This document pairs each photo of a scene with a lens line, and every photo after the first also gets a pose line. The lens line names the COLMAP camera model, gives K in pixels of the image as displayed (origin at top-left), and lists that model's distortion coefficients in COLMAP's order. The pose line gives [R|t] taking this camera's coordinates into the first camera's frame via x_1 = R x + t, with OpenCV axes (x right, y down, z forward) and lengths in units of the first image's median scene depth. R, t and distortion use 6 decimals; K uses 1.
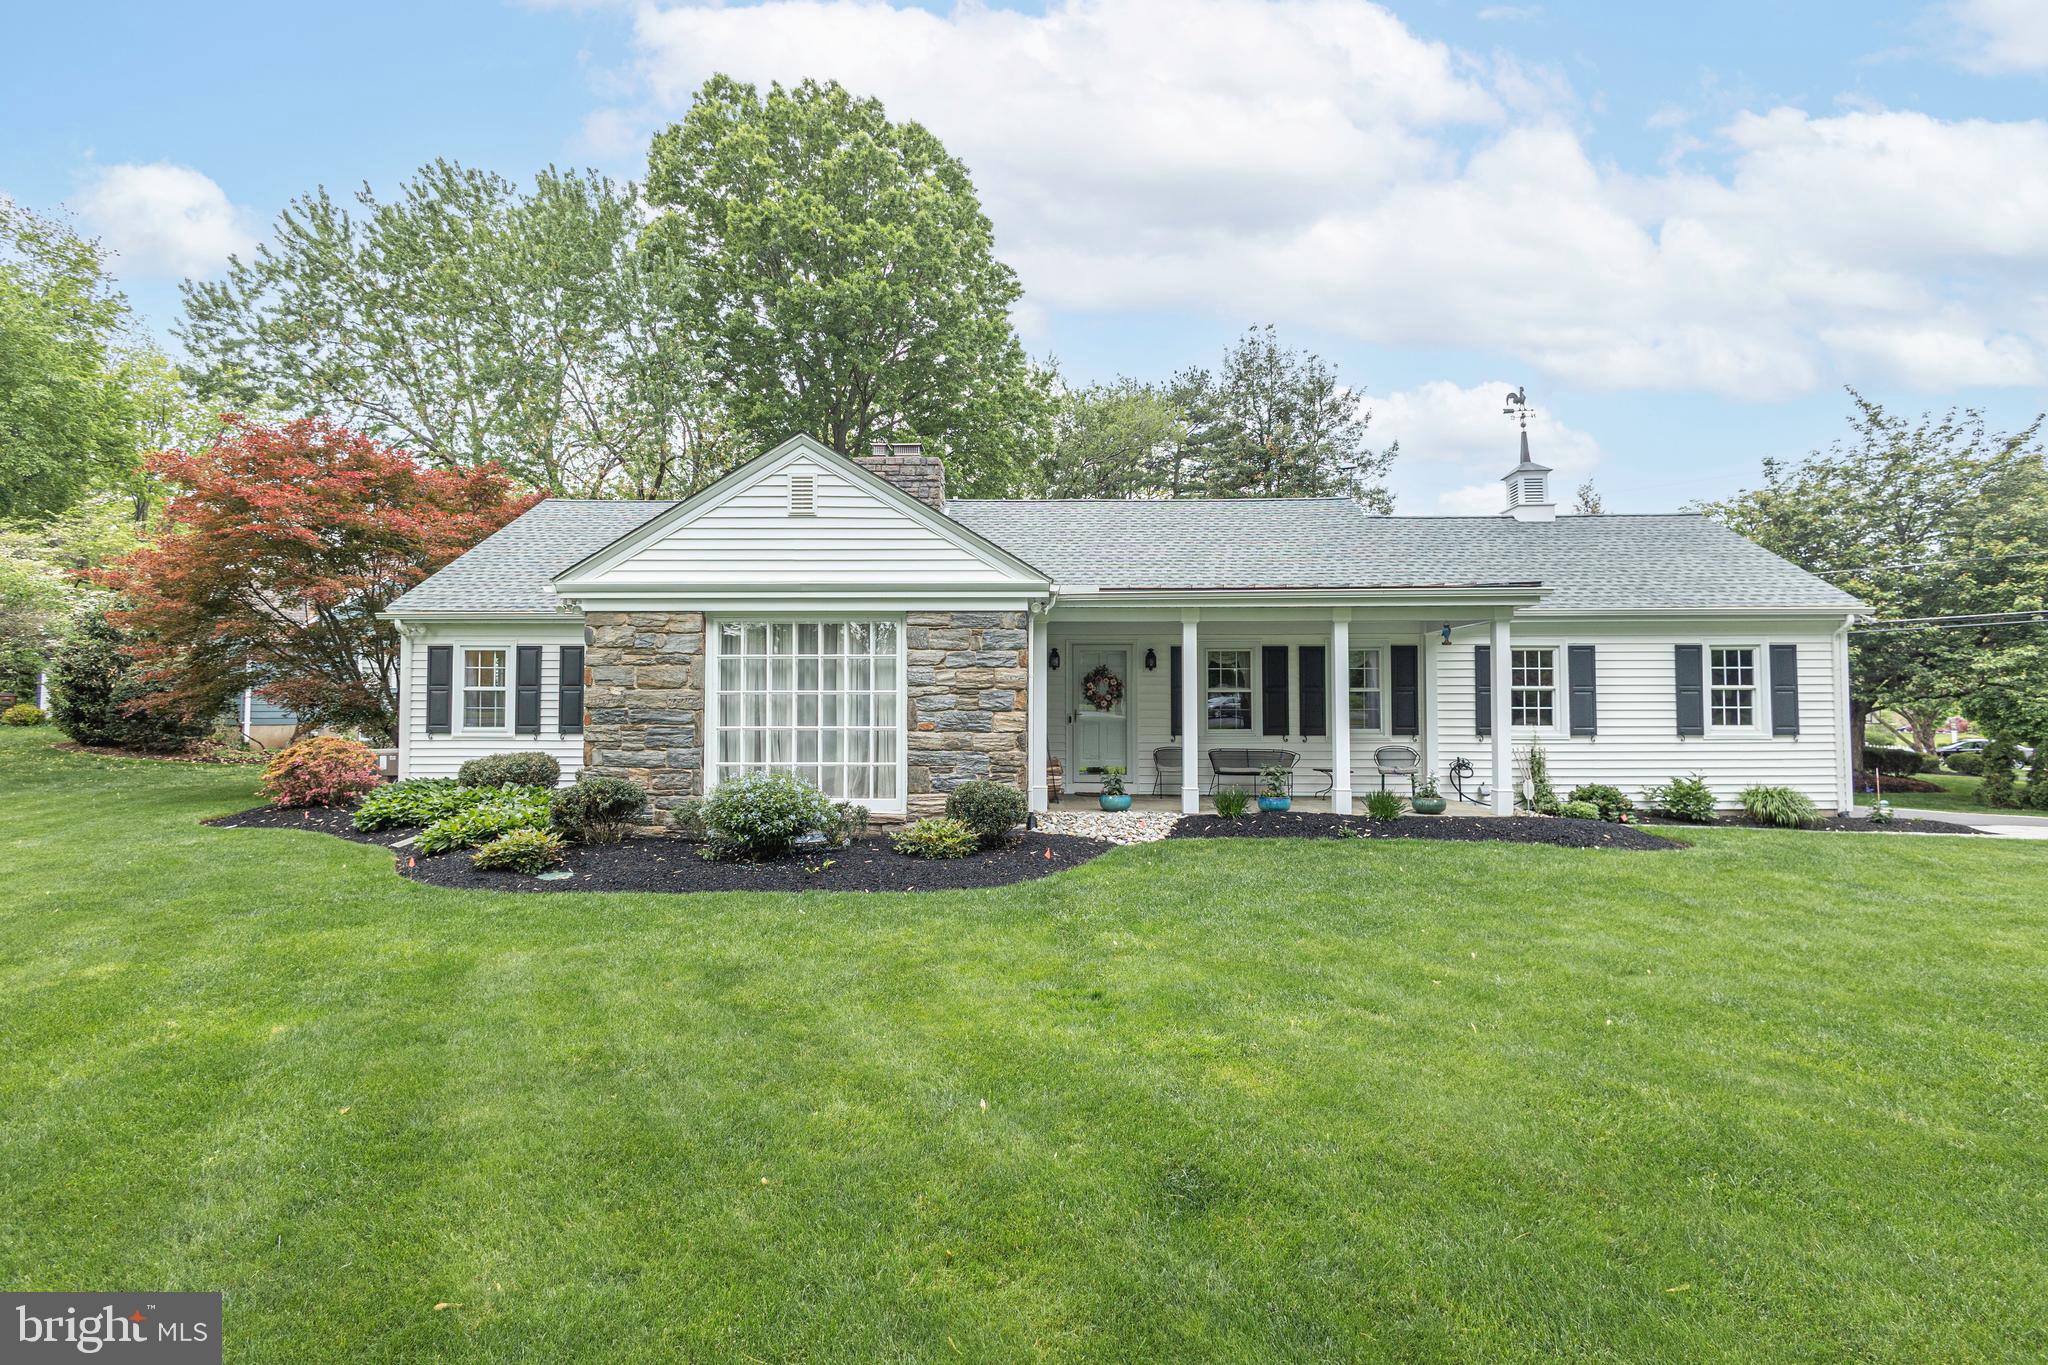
lens RADIAL K [[957.3, 0, 1009.5], [0, 957.3, 683.1], [0, 0, 1]] dist [0.011972, -0.002719]
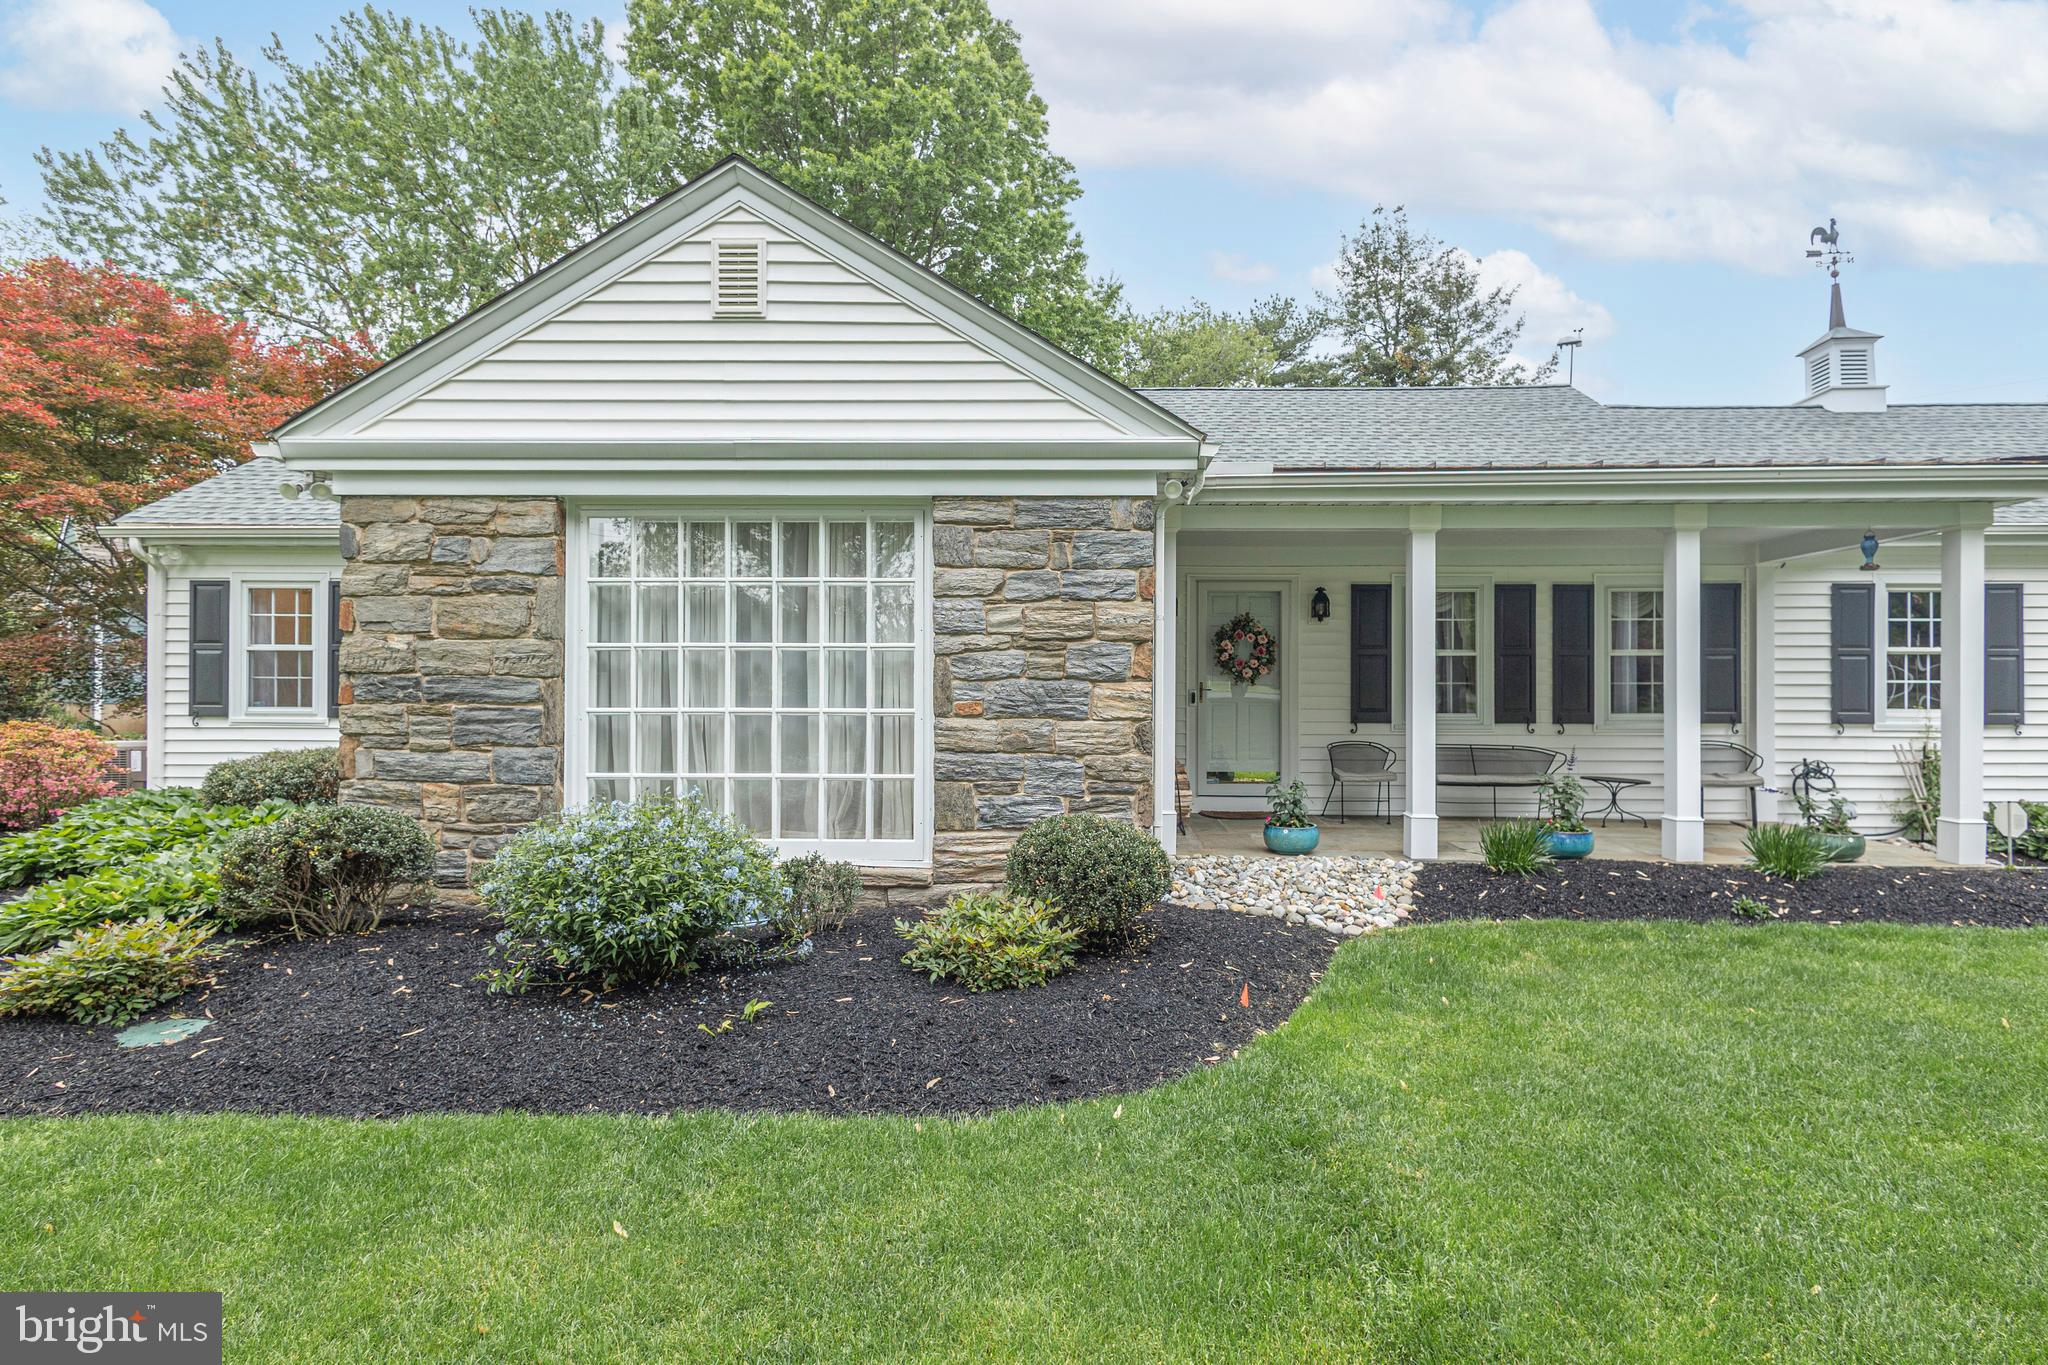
lens RADIAL K [[957.3, 0, 1068.4], [0, 957.3, 694.4], [0, 0, 1]] dist [0.011972, -0.002719]
pose [[0.999837, 0.002892, 0.017829, -0.032548], [-0.003451, 0.999501, 0.031397, 0.016193], [-0.017729, -0.031453, 0.999348, 0.371062]]
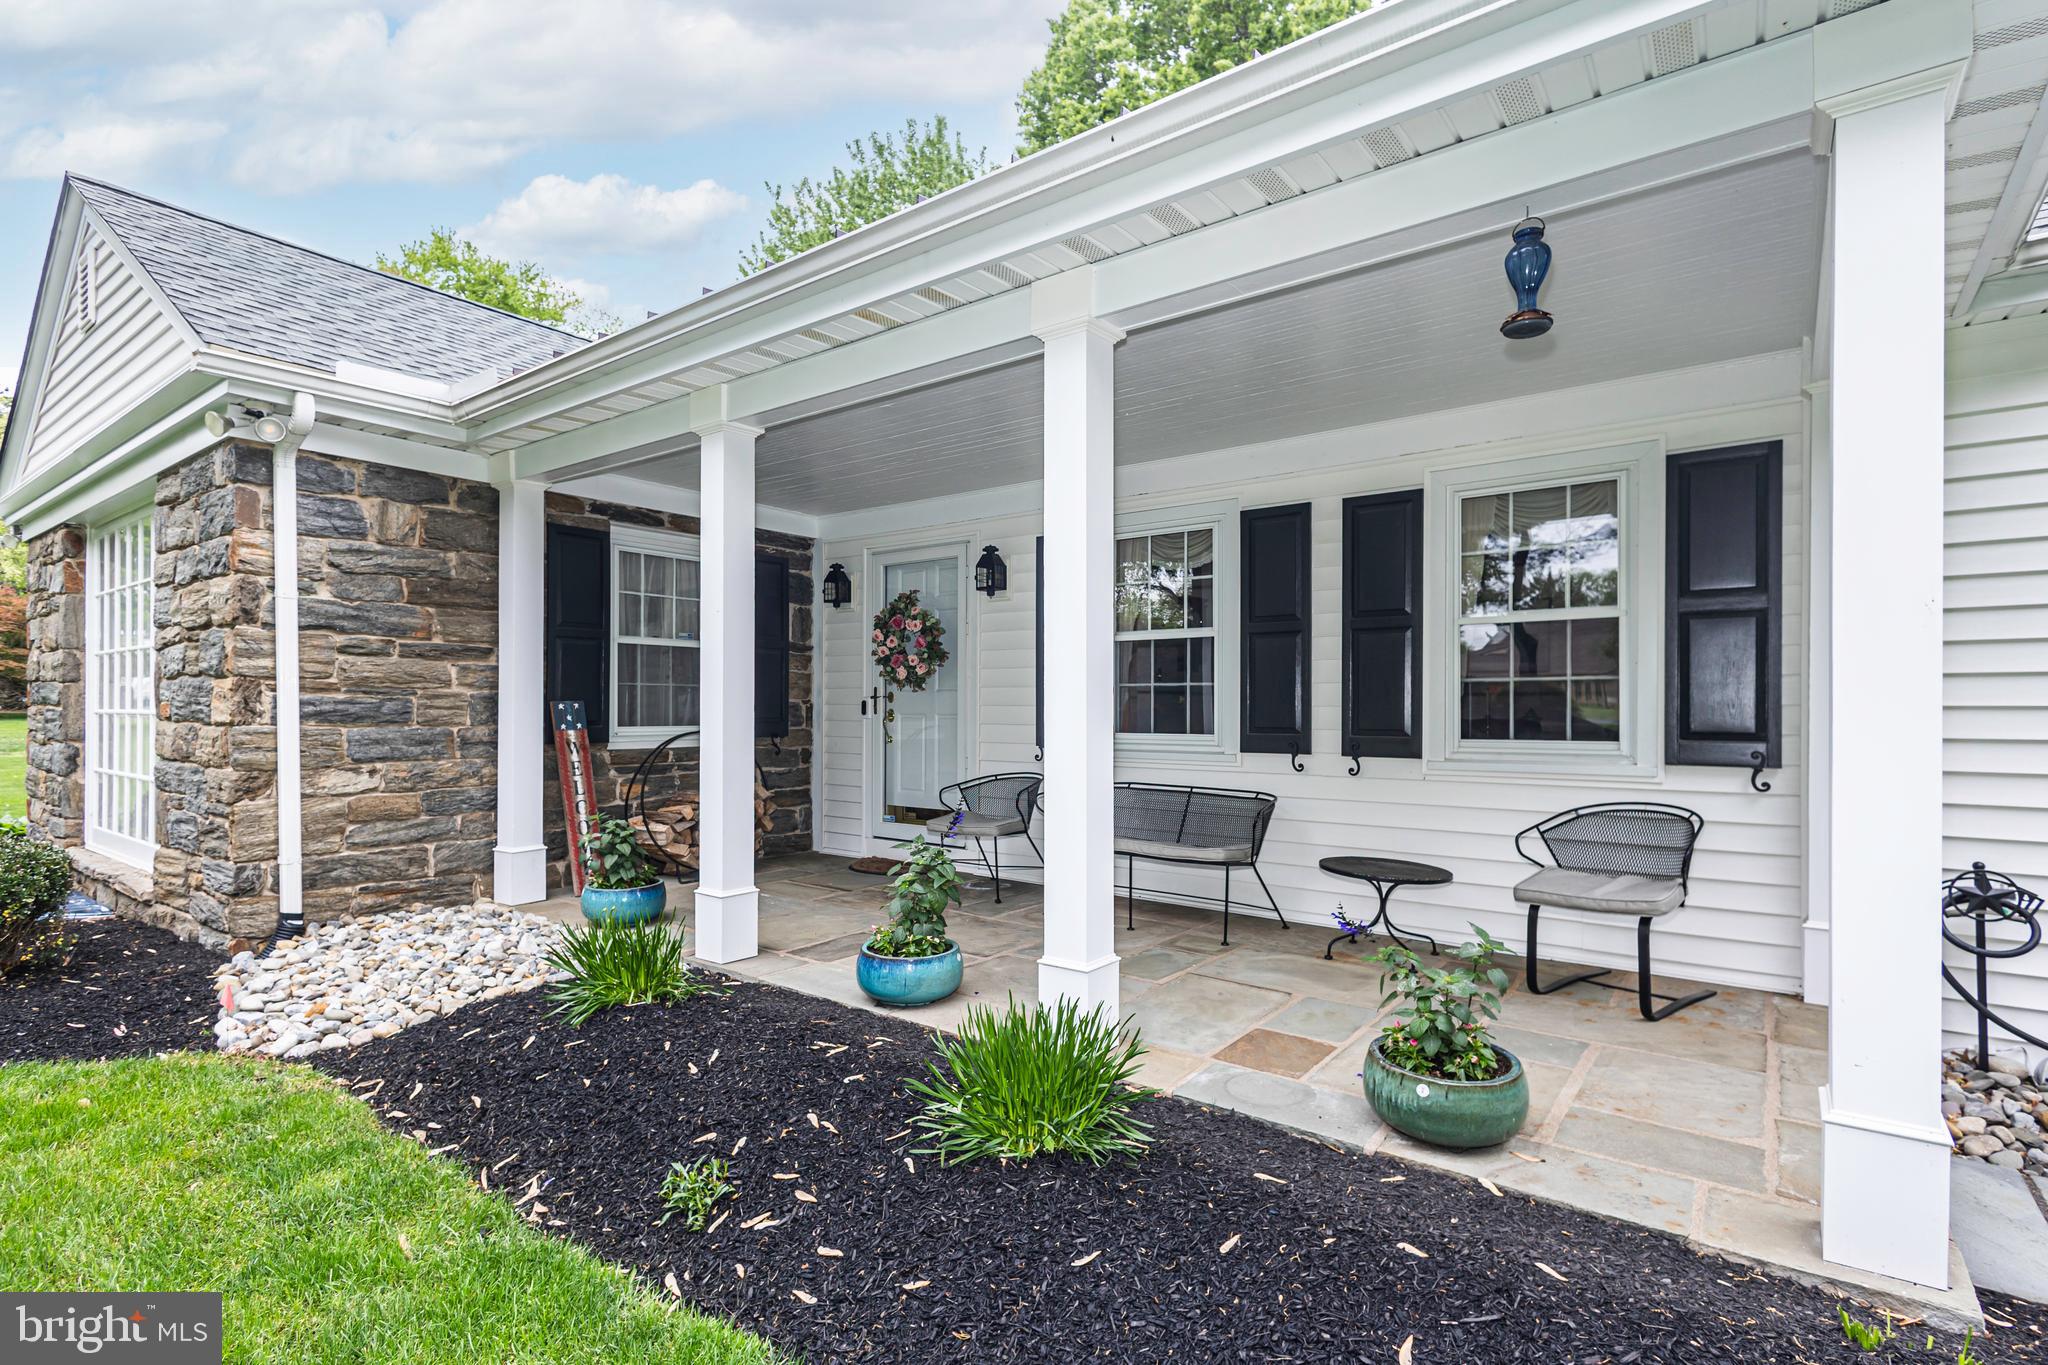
lens RADIAL K [[957.3, 0, 1043.5], [0, 957.3, 704.1], [0, 0, 1]] dist [0.011972, -0.002719]
pose [[0.829586, -0.000427, -0.558379, 0.416320], [0.007883, 0.999909, 0.010947, 0.031718], [0.558324, -0.013483, 0.829514, 0.667872]]
